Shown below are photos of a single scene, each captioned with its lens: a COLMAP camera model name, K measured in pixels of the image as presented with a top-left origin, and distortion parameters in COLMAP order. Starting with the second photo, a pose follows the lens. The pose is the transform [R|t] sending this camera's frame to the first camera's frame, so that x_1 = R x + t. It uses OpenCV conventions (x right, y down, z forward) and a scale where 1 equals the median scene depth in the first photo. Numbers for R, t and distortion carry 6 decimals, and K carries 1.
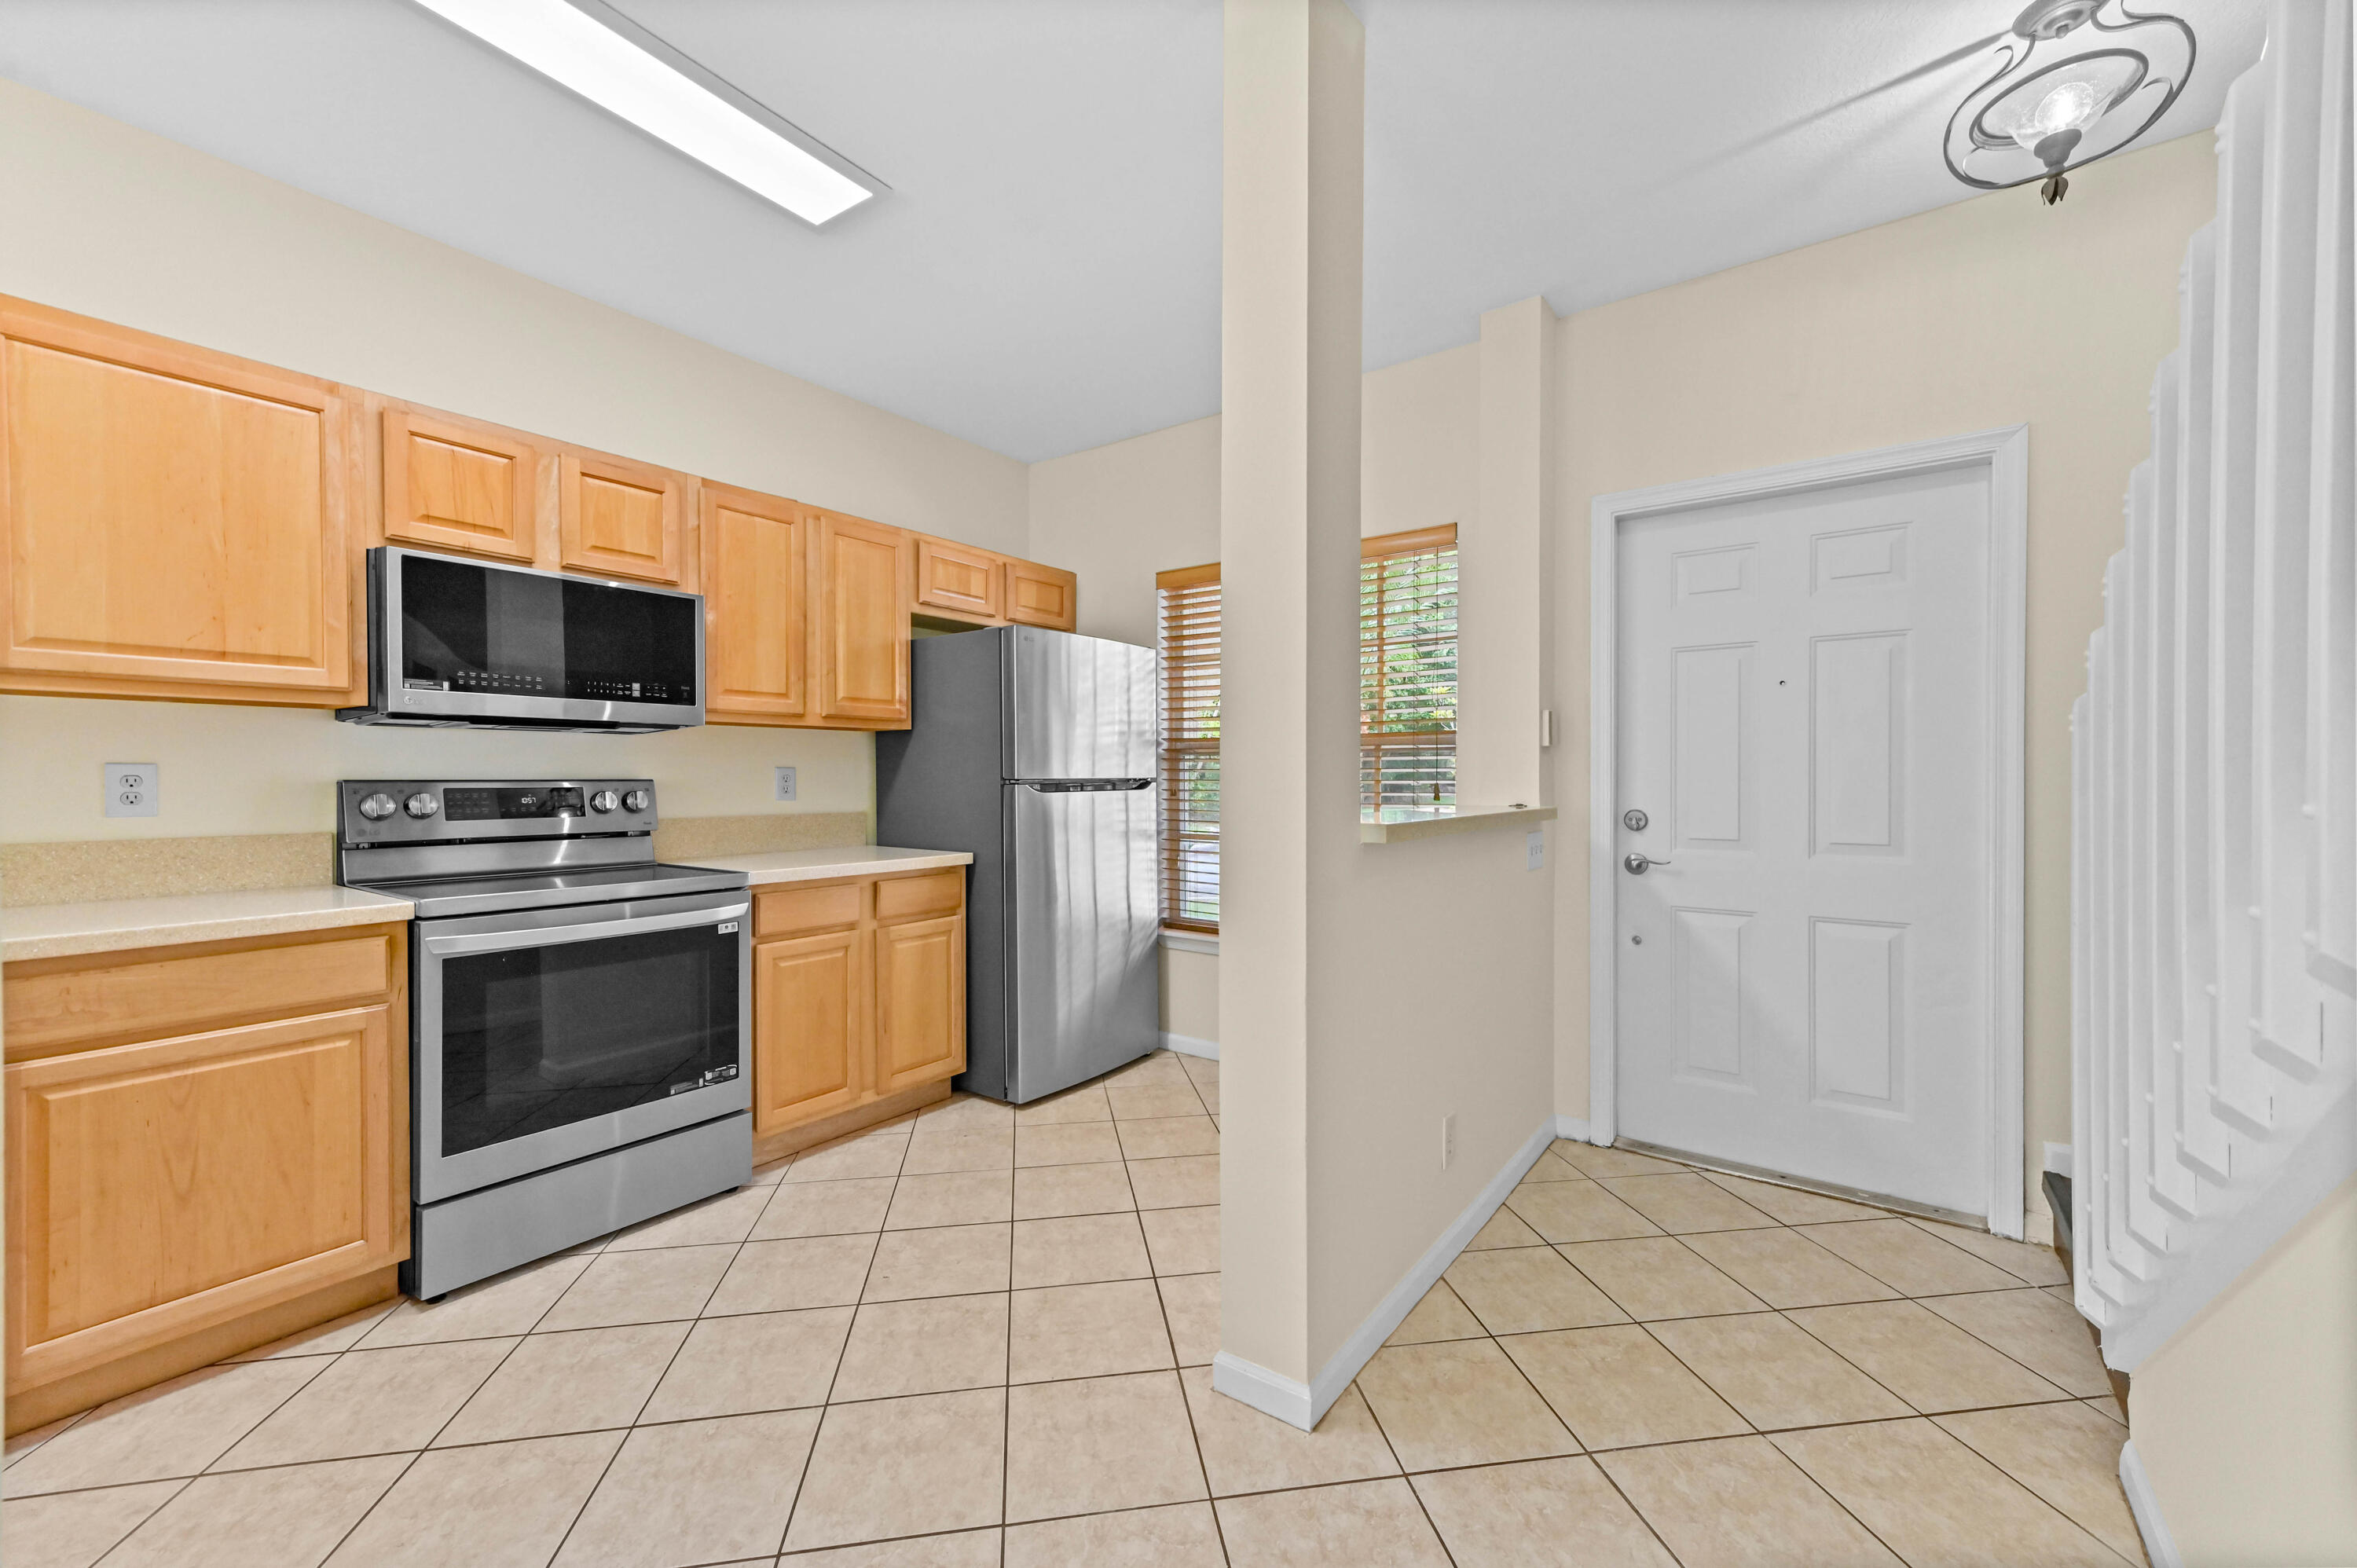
lens RADIAL K [[924.1, 0, 1176.3], [0, 924.1, 787.1], [0, 0, 1]] dist [0.015166, 0.000416]
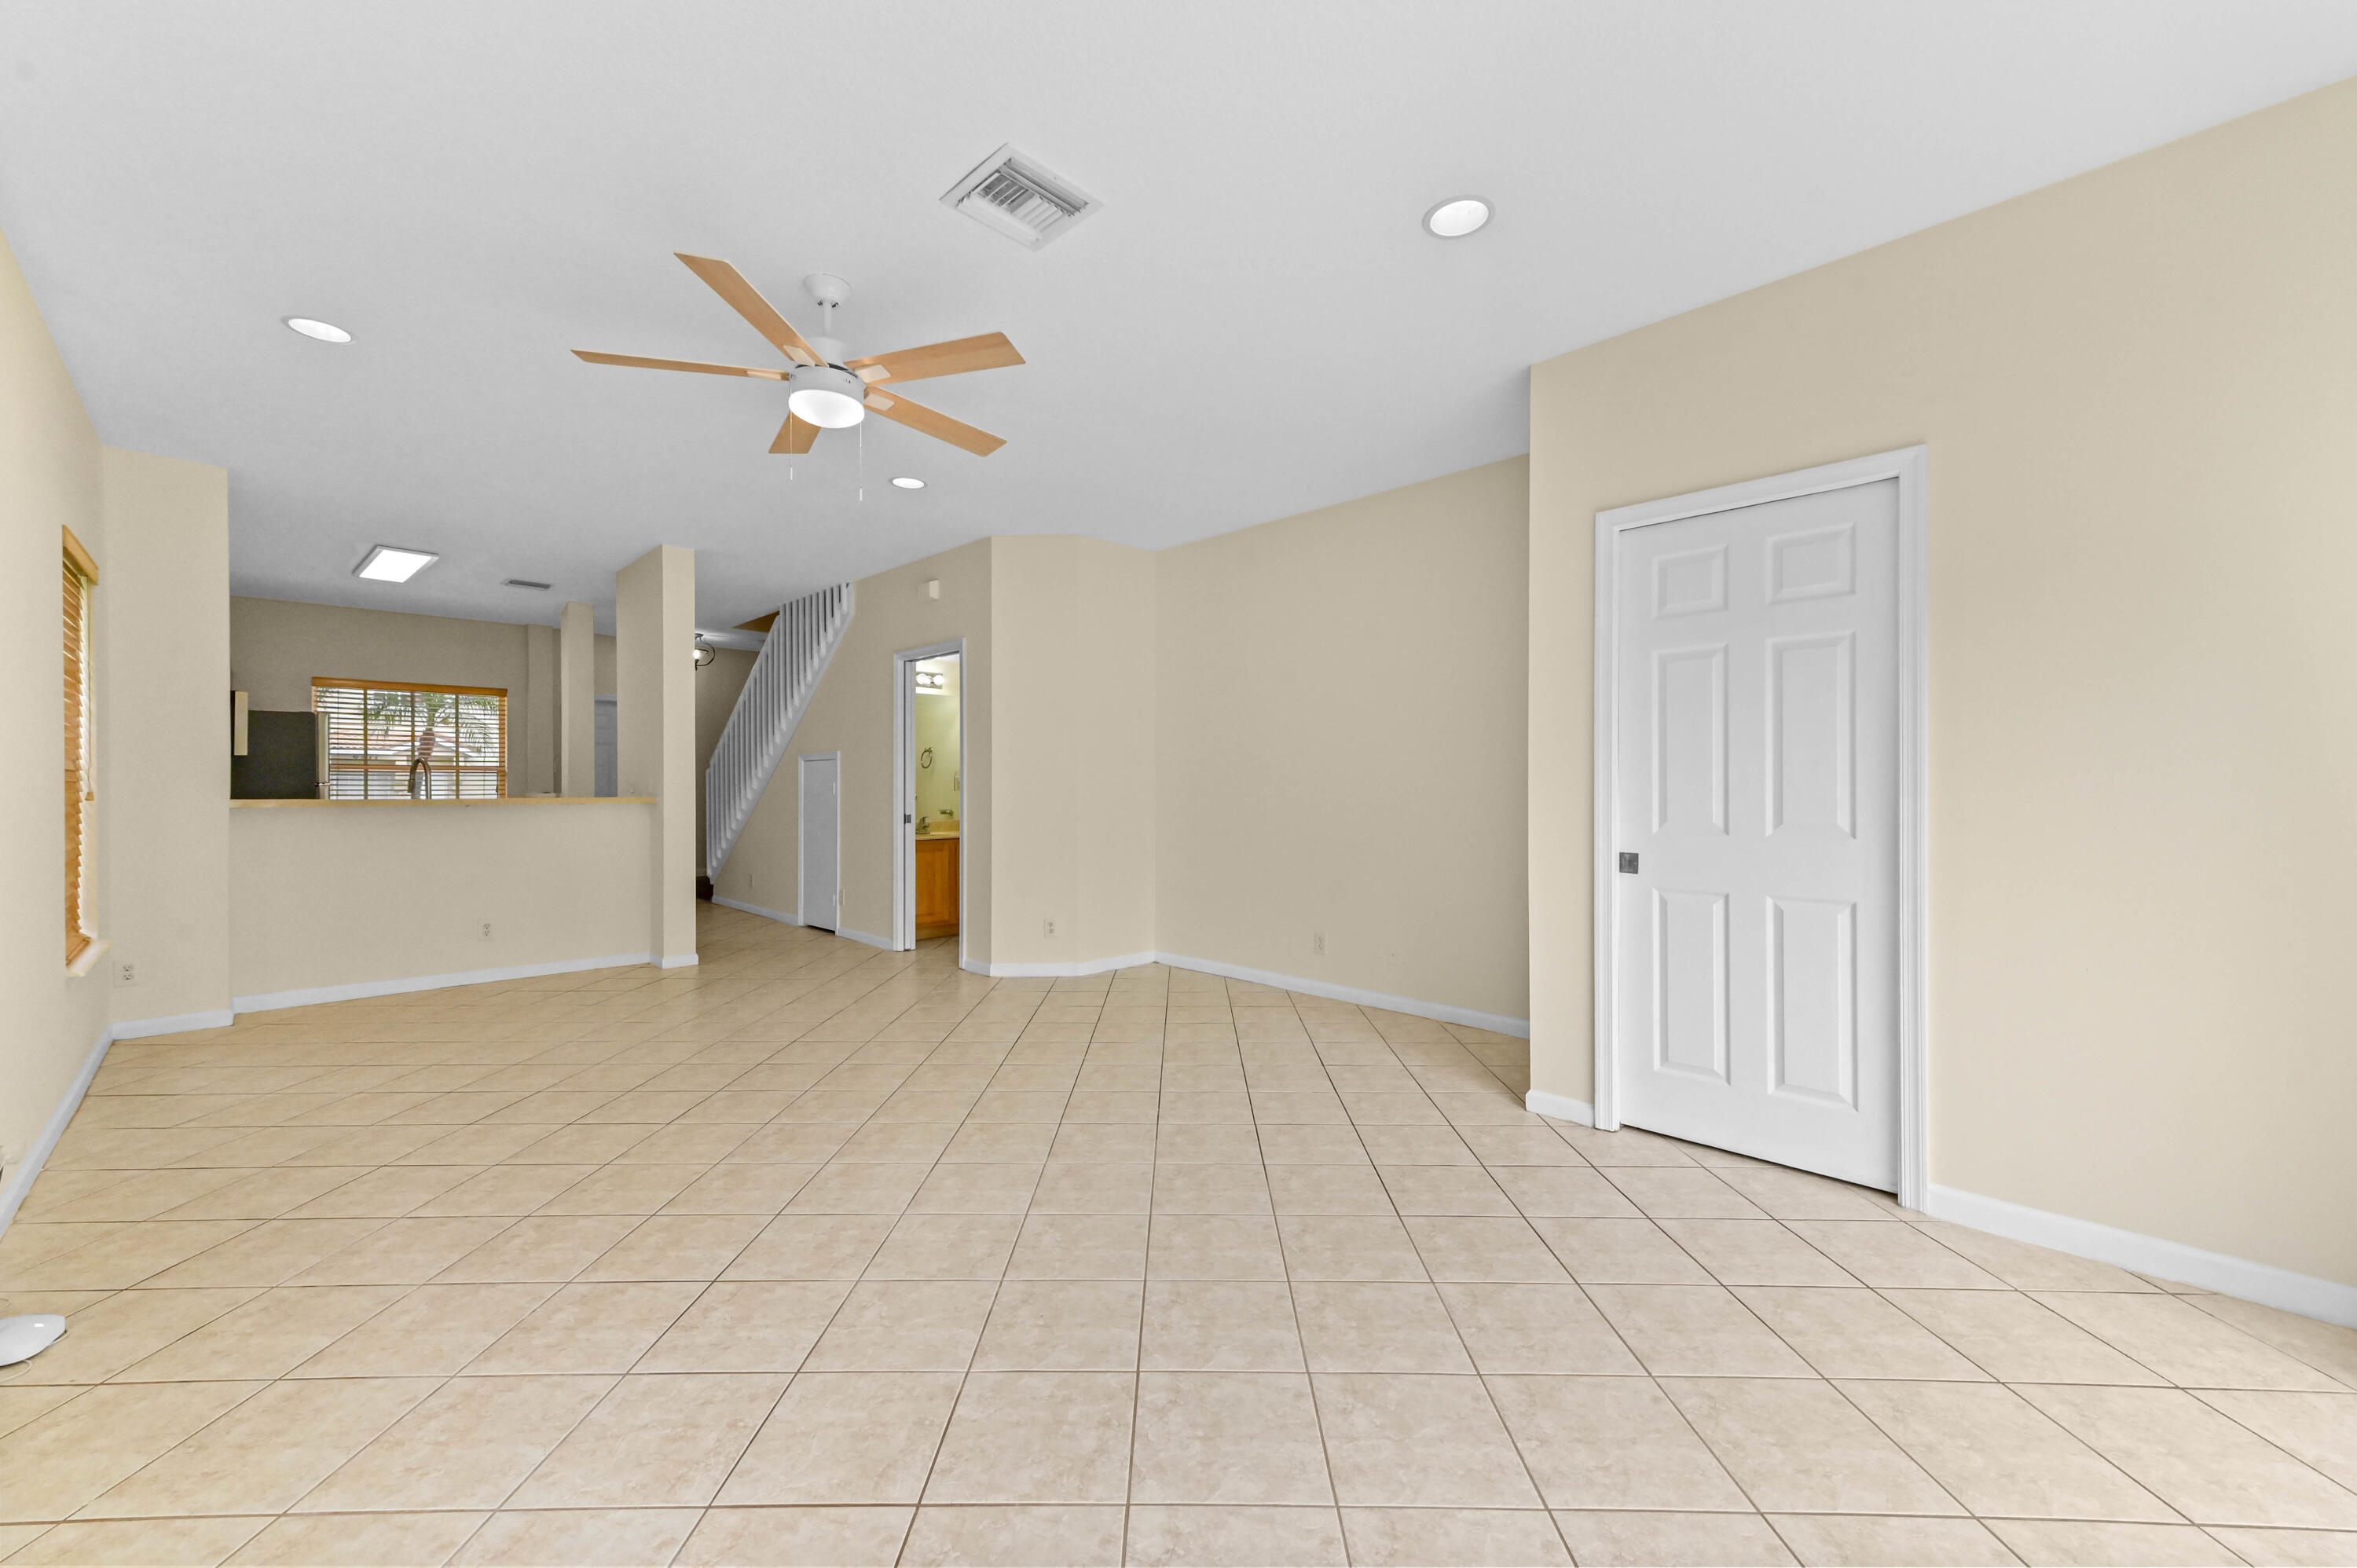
lens RADIAL K [[924.1, 0, 1175.9], [0, 924.1, 799.2], [0, 0, 1]] dist [0.015166, 0.000416]
pose [[0.157070, -0.009958, 0.987537, -2.374350], [0.005434, 0.999943, 0.009219, 0.027797], [-0.987572, 0.003918, 0.157115, -1.542776]]
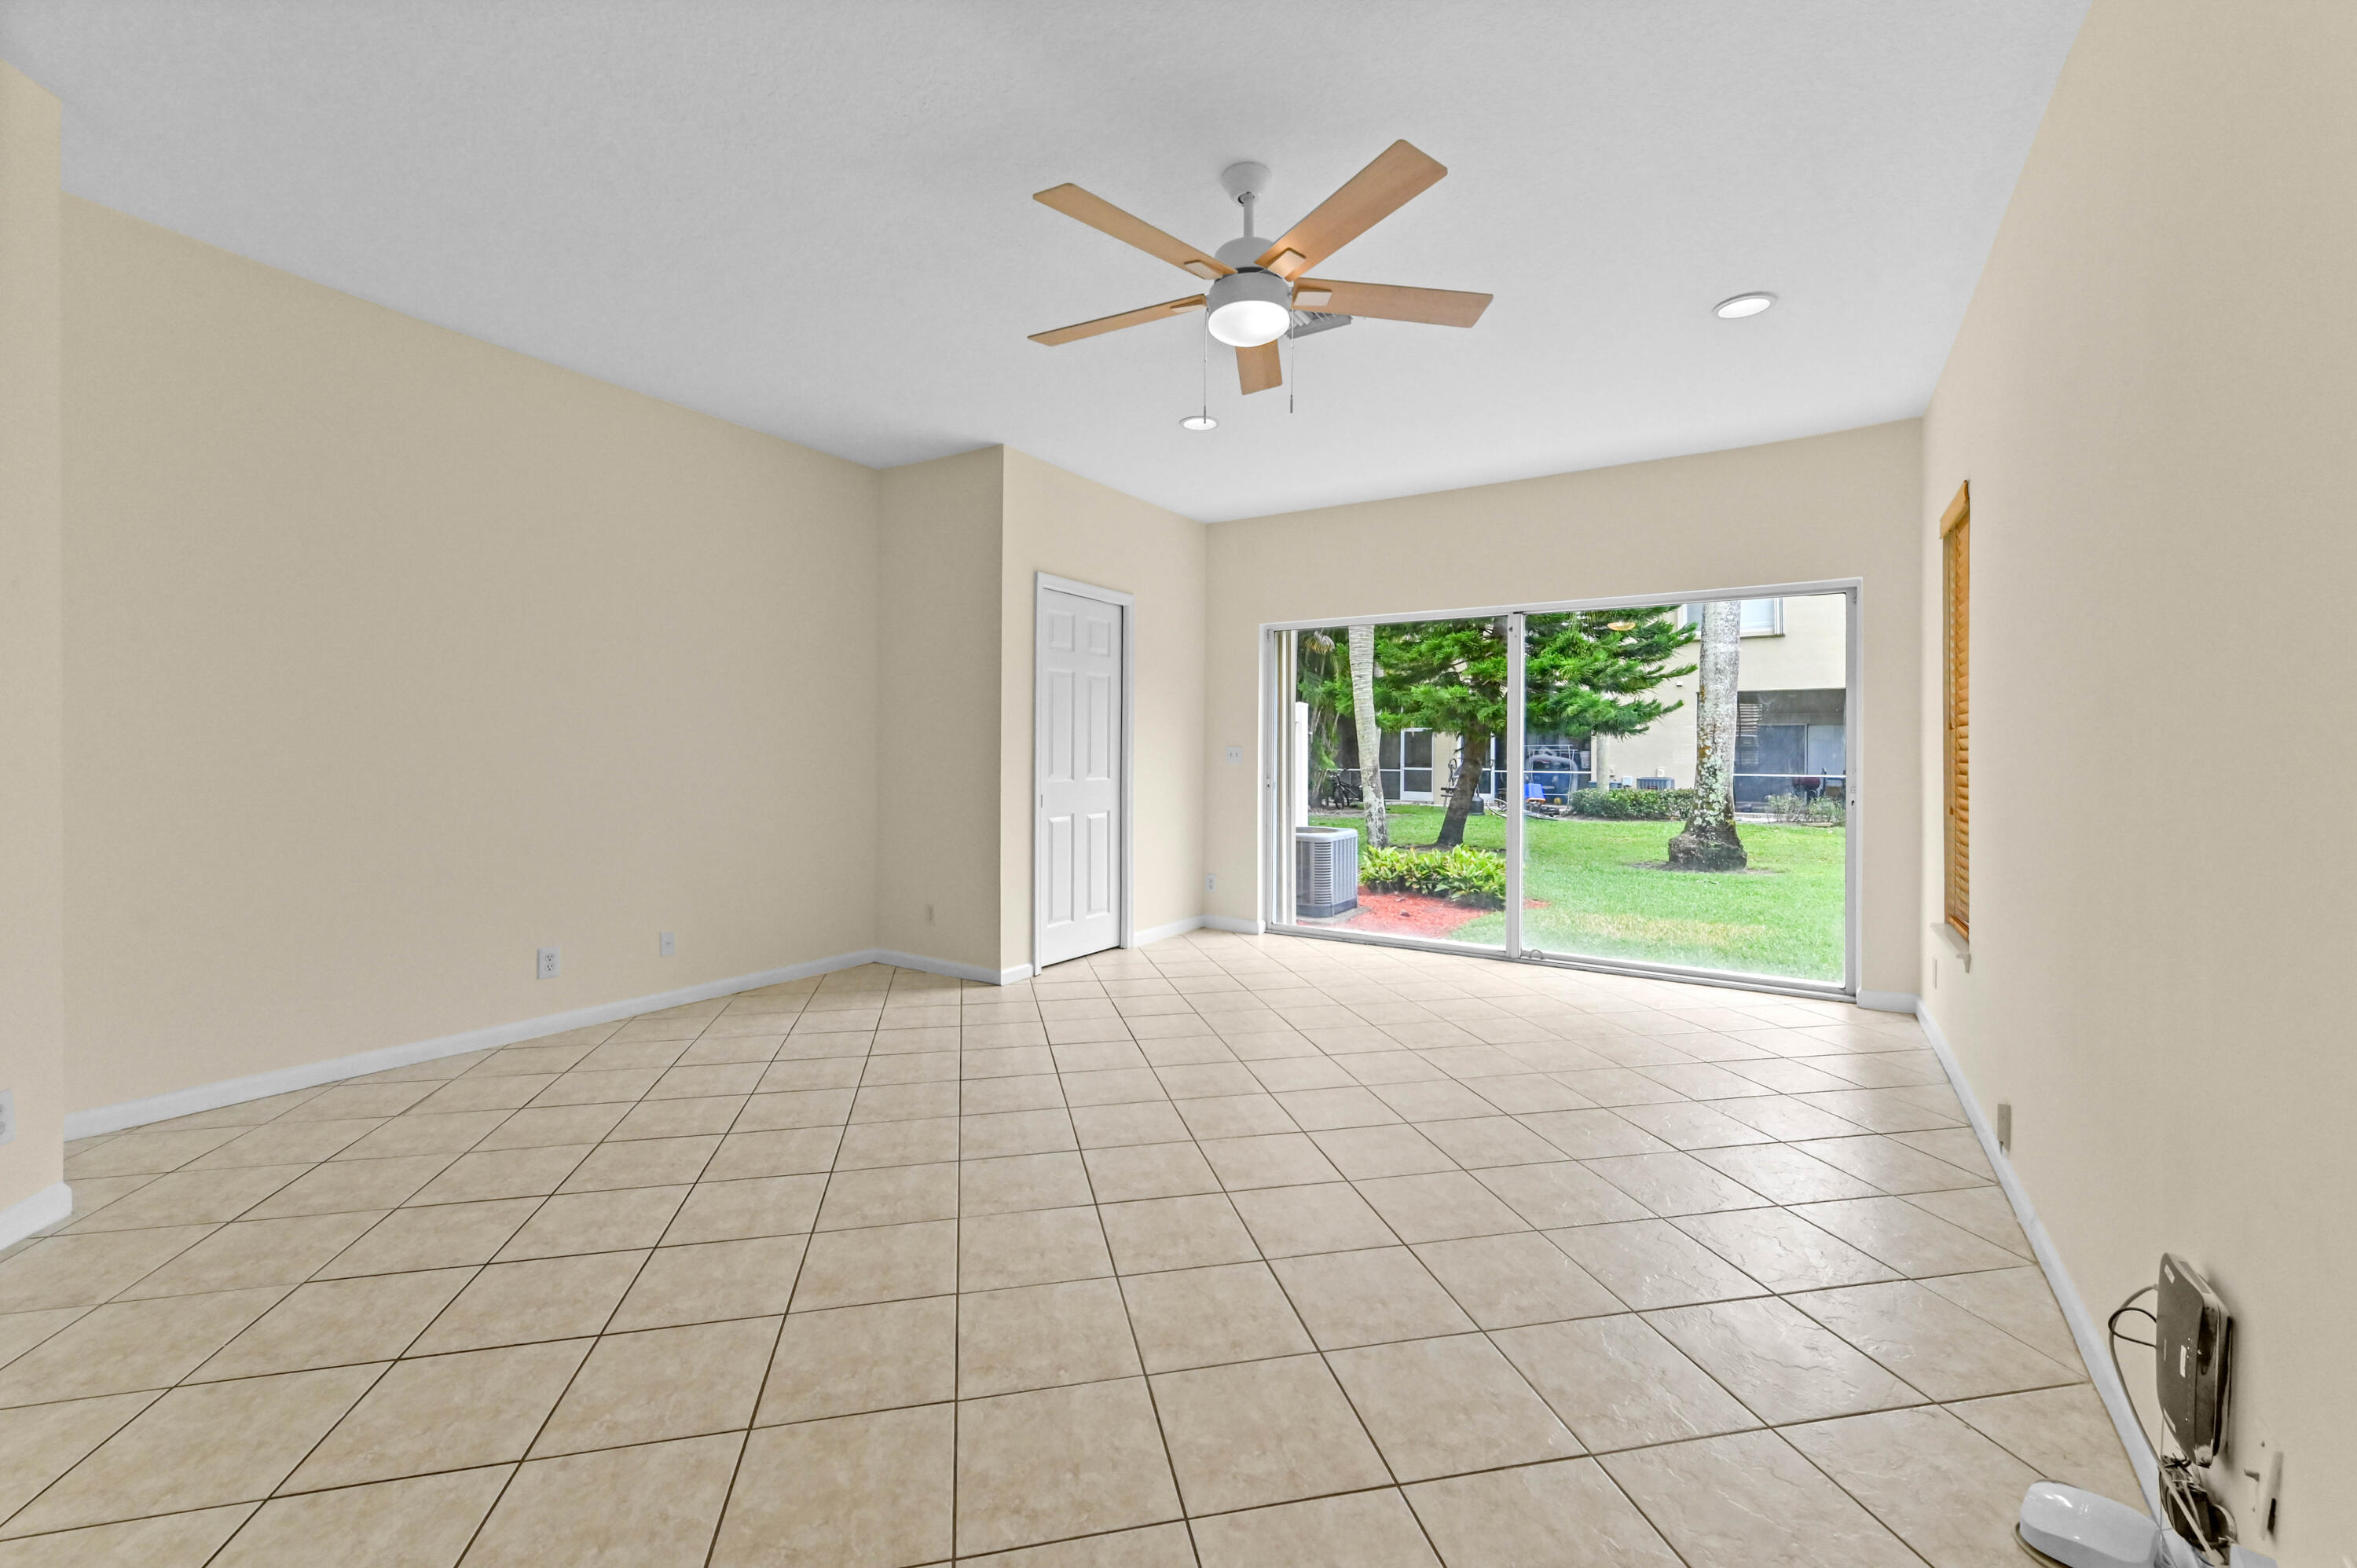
lens RADIAL K [[924.1, 0, 1169.9], [0, 924.1, 763.2], [0, 0, 1]] dist [0.015166, 0.000416]
pose [[-0.998964, -0.005118, -0.045225, -1.346878], [-0.006017, 0.999786, 0.019775, 0.012128], [0.045114, 0.020026, -0.998781, -0.151710]]
